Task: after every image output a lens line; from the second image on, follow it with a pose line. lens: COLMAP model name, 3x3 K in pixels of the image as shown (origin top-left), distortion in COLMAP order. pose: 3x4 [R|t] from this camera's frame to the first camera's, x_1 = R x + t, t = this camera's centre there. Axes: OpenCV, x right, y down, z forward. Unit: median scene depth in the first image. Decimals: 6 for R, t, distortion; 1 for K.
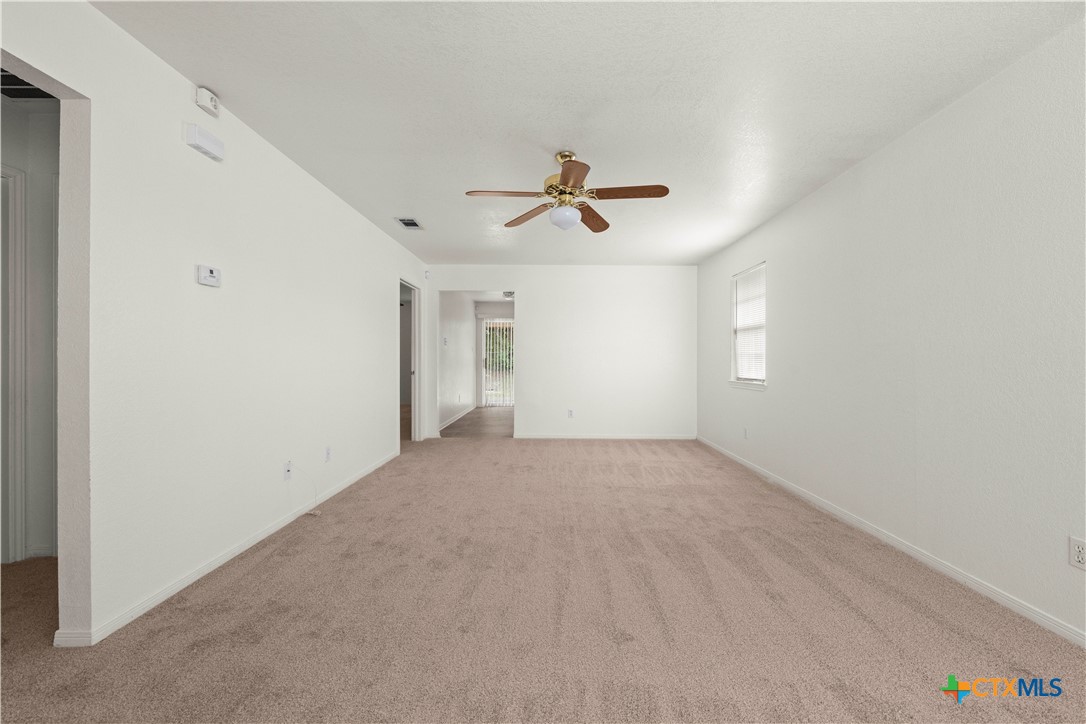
lens RADIAL K [[432.6, 0, 549.2], [0, 432.6, 357.9], [0, 0, 1]] dist [0.000927, -0.001071]
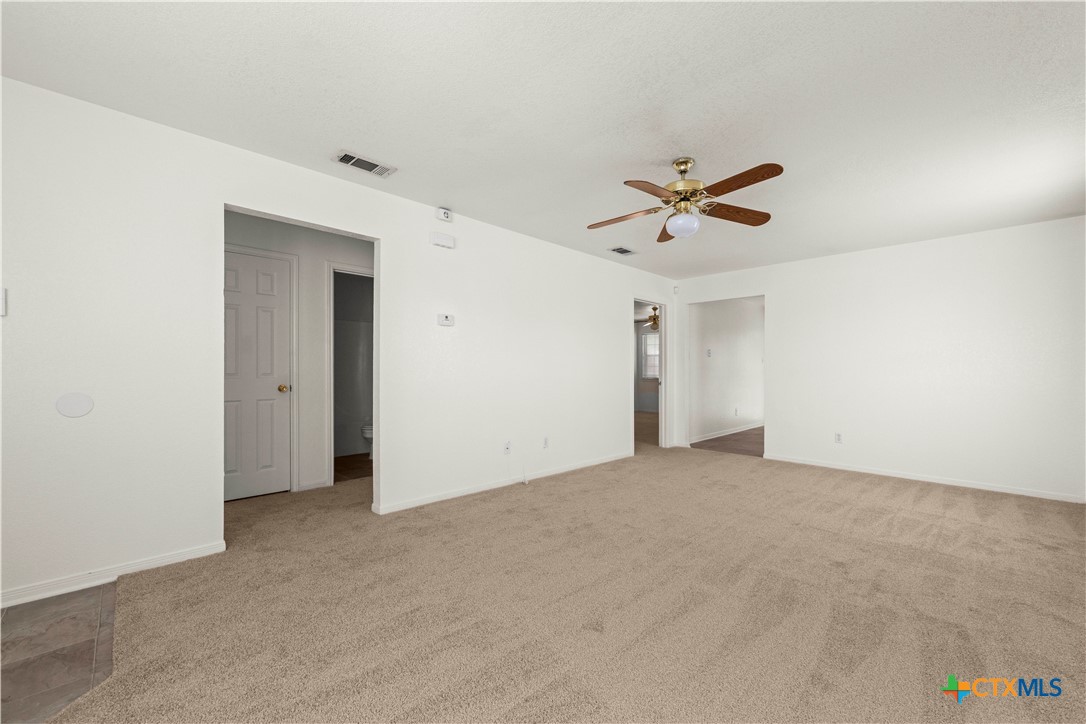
lens RADIAL K [[432.6, 0, 547.5], [0, 432.6, 370.2], [0, 0, 1]] dist [0.000927, -0.001071]
pose [[0.698262, -0.001724, -0.715840, 0.506283], [0.001733, 0.999998, -0.000718, 0.003254], [0.715840, -0.000739, 0.698264, 0.094009]]
